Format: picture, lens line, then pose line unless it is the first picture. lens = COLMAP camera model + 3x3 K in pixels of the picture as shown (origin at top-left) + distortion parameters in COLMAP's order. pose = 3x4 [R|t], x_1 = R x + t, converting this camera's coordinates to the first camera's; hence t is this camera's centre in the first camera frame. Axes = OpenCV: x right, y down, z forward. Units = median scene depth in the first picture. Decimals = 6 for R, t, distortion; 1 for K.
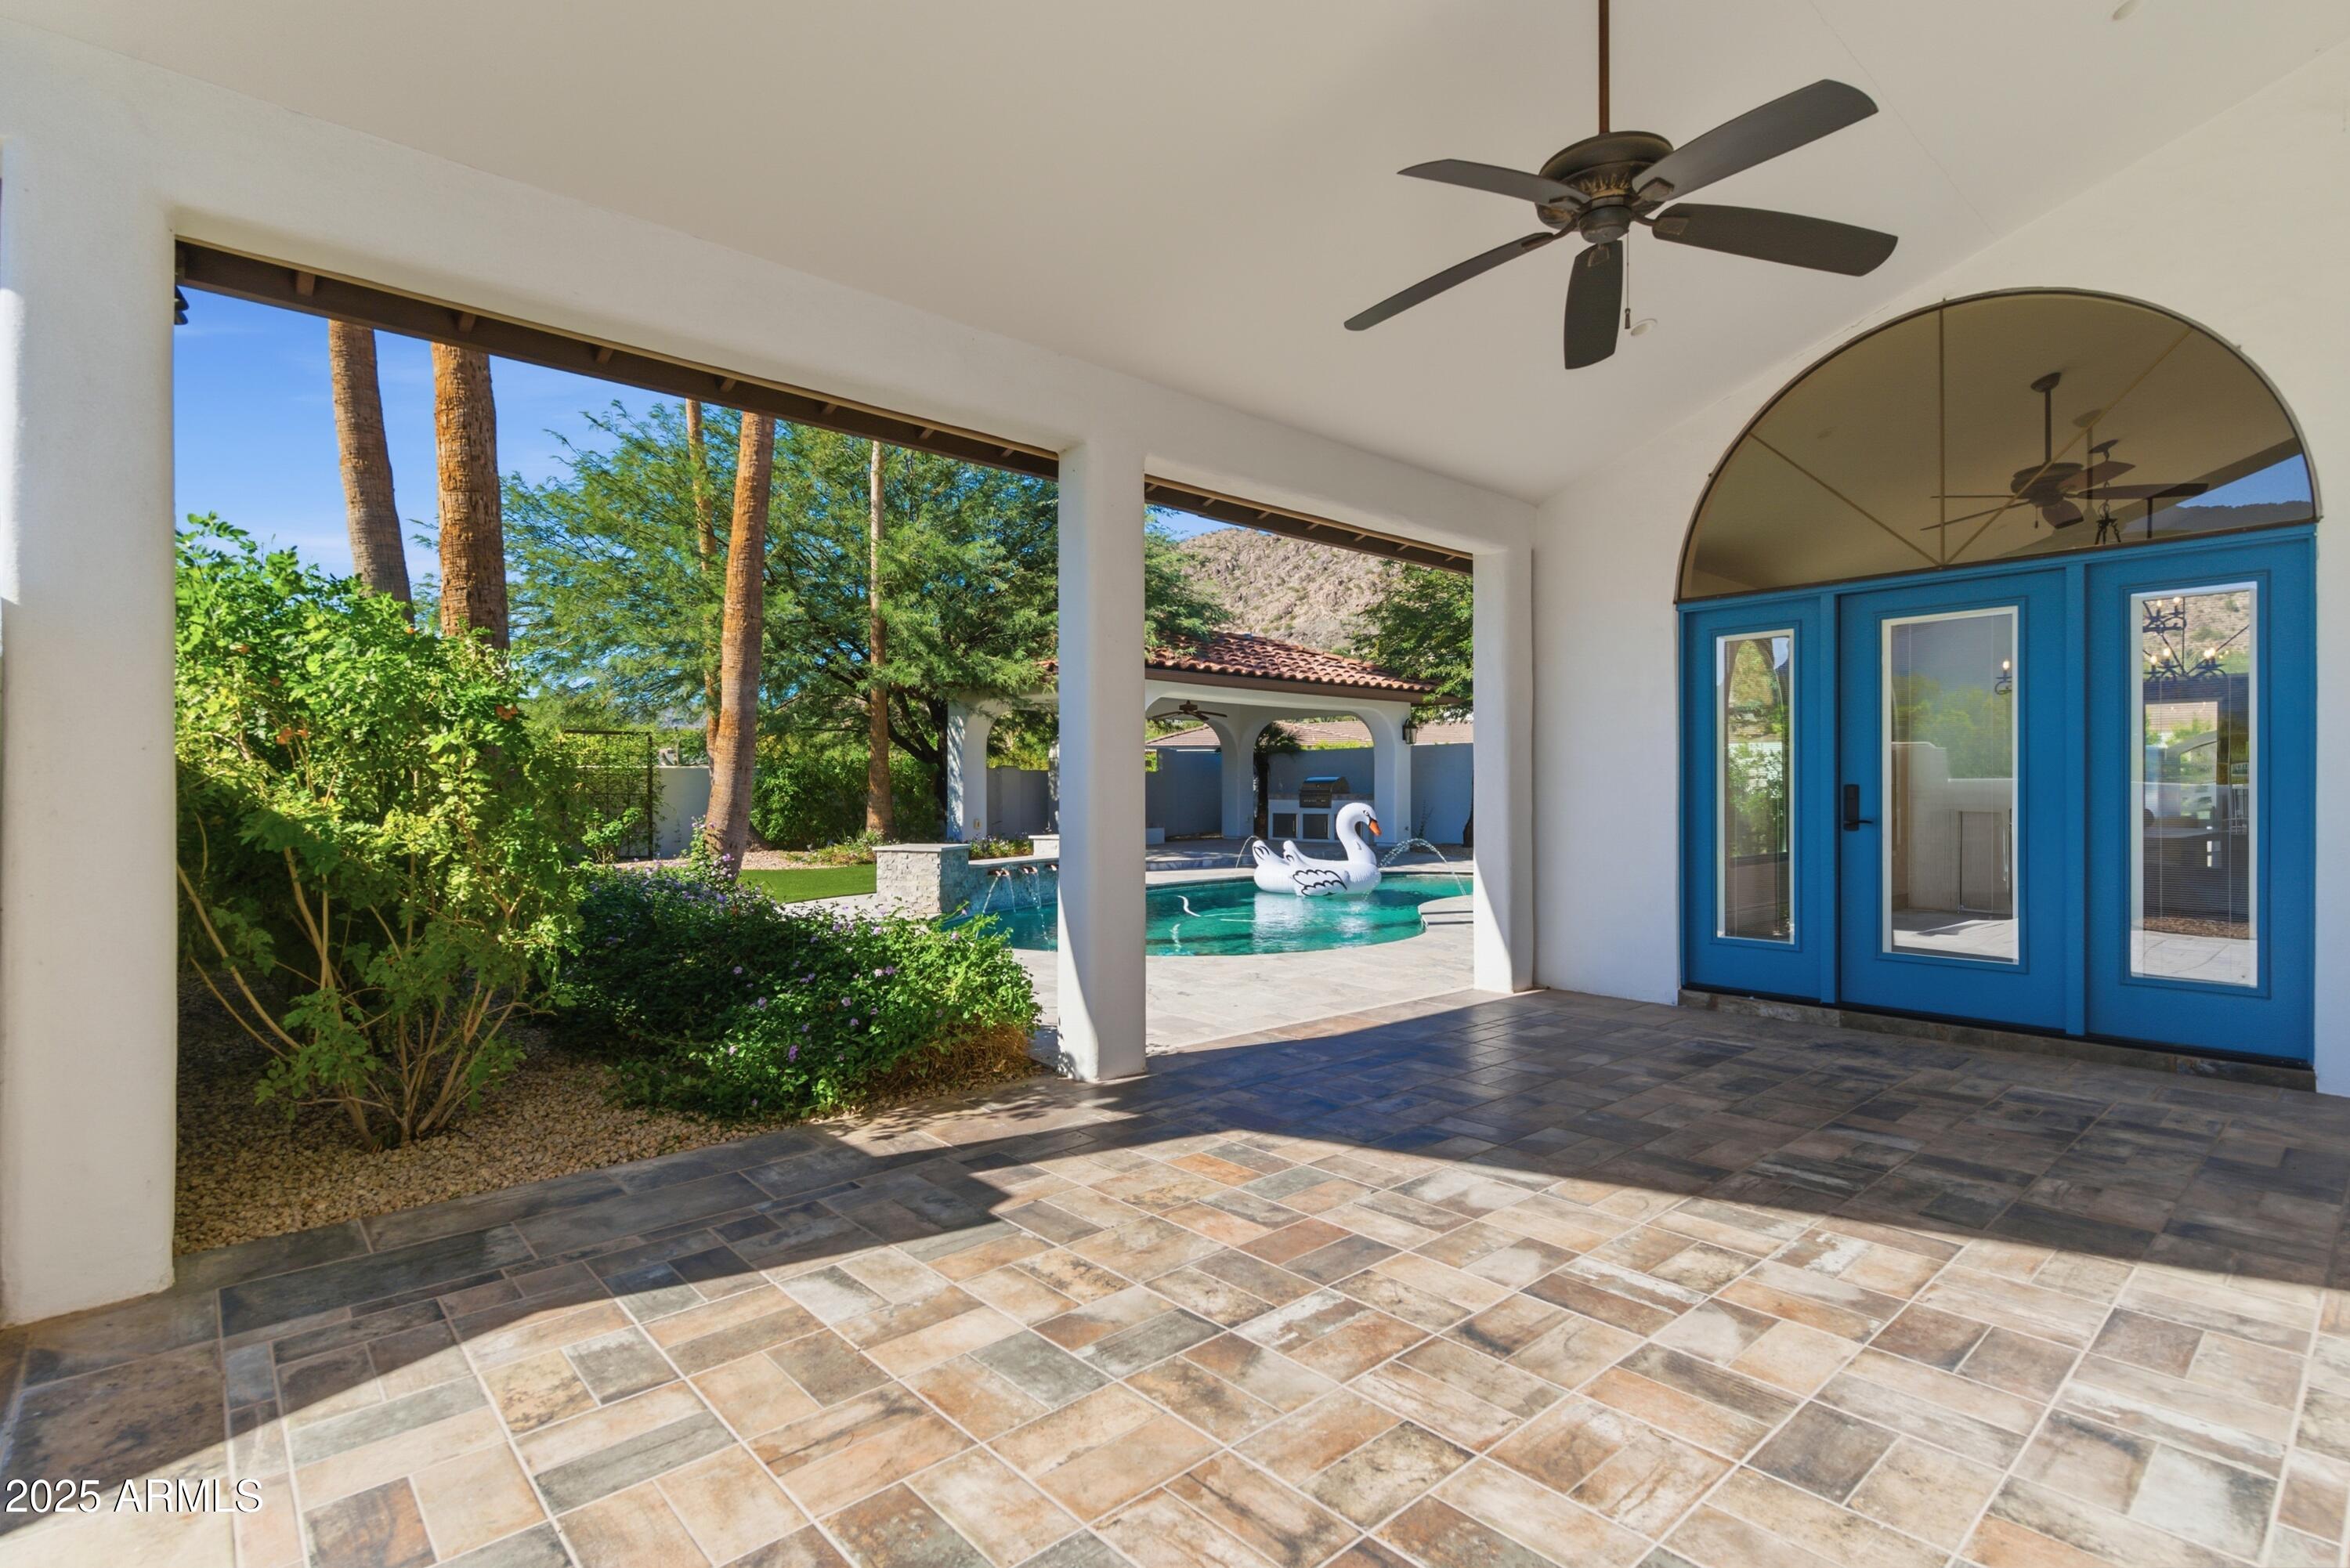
lens RADIAL K [[1128.6, 0, 1175.0], [0, 1128.6, 784.0], [0, 0, 1]] dist [0.000991, -0.000046]
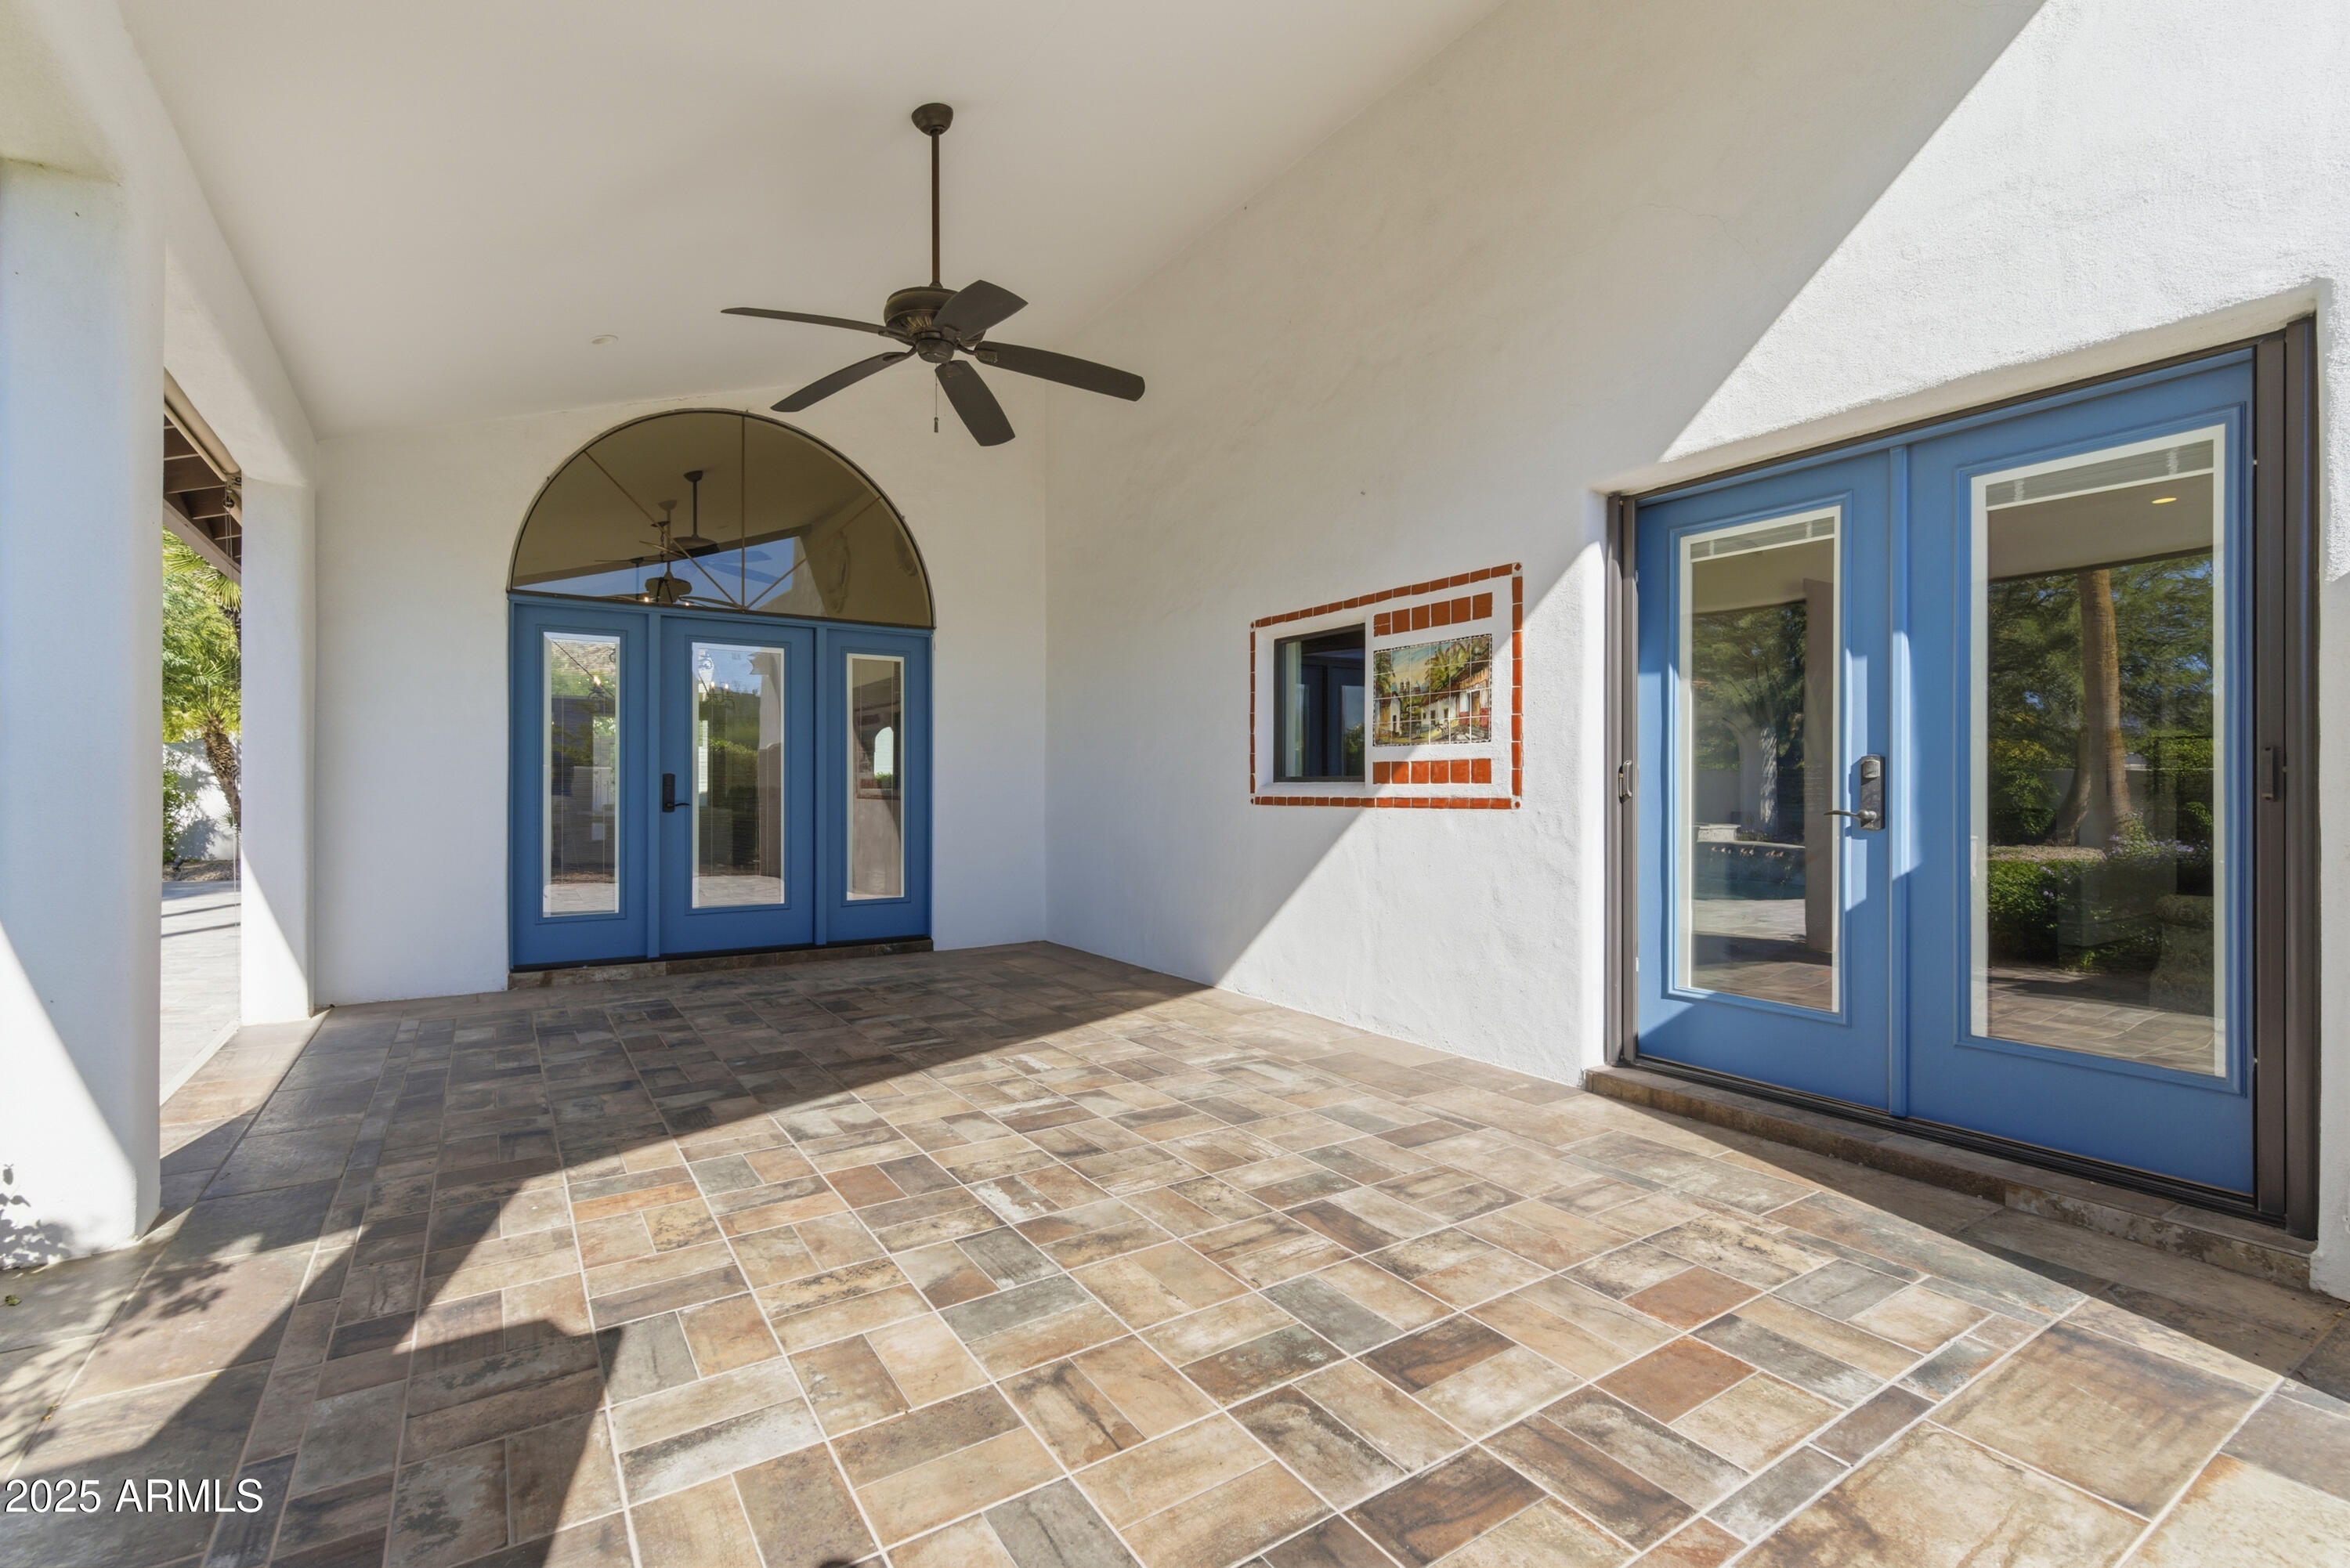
lens RADIAL K [[1063.1, 0, 1175.0], [0, 1063.1, 784.0], [0, 0, 1]] dist [0.002000, -0.000197]
pose [[0.143935, 0.005725, 0.989571, -0.846584], [-0.007871, 0.999958, -0.004641, 0.022429], [-0.989556, -0.007120, 0.143974, 0.553726]]
